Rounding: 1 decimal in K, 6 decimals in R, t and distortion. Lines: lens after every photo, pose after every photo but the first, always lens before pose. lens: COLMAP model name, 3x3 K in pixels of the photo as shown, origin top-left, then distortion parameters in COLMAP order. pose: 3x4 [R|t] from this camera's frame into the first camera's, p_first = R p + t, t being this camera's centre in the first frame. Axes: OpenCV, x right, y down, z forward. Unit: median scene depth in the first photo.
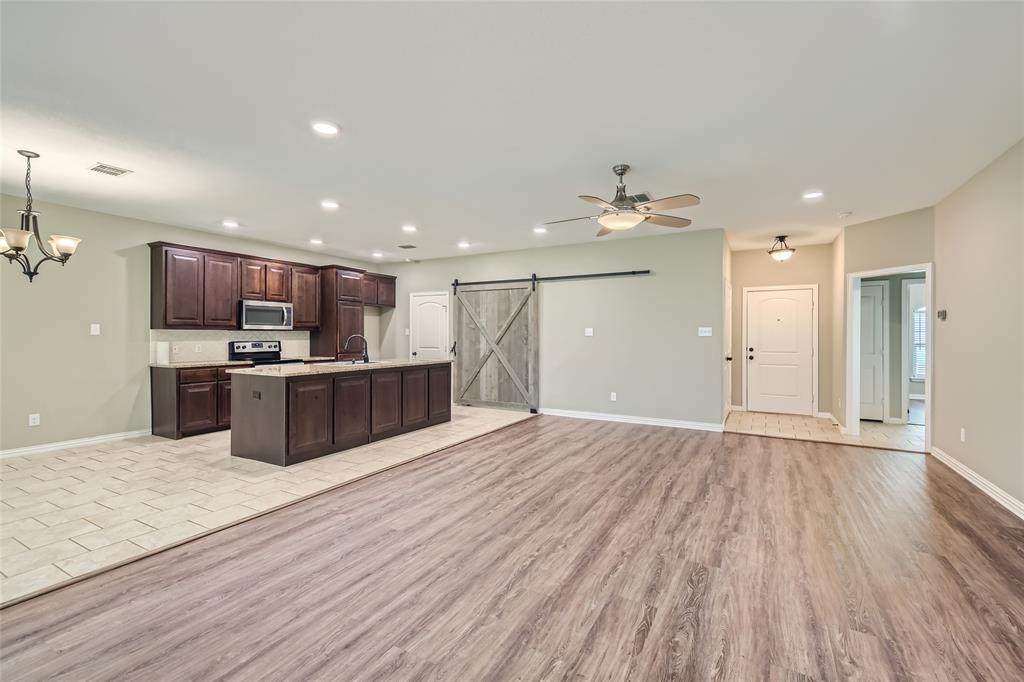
lens RADIAL K [[451.0, 0, 512.0], [0, 451.0, 341.0], [0, 0, 1]] dist [0.019759, -0.000013]
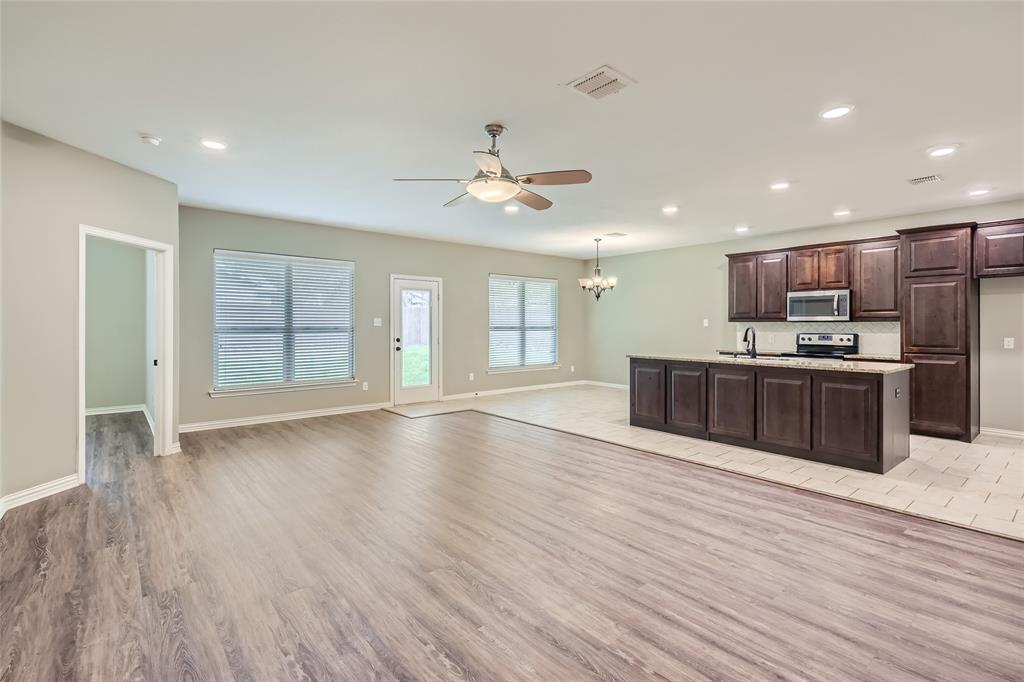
lens RADIAL K [[479.3, 0, 517.5], [0, 479.3, 333.8], [0, 0, 1]] dist [0.017406, -0.000802]
pose [[-0.345334, 0.013826, -0.938378, 0.883856], [-0.015283, 0.999676, 0.020354, -0.013961], [0.938355, 0.021370, -0.345011, 1.116587]]
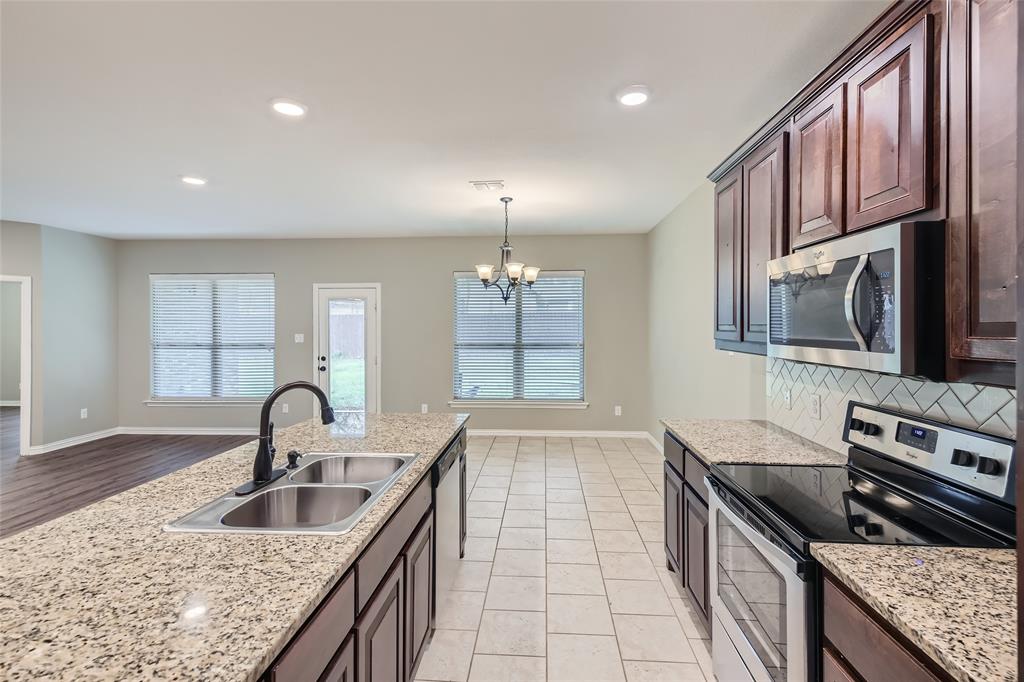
lens RADIAL K [[468.7, 0, 516.4], [0, 468.7, 327.2], [0, 0, 1]] dist [0.012324, -0.000433]
pose [[-0.896710, 0.000338, -0.442618, -0.415443], [-0.006470, 0.999883, 0.013873, -0.069732], [0.442571, 0.015304, -0.896603, 1.675723]]
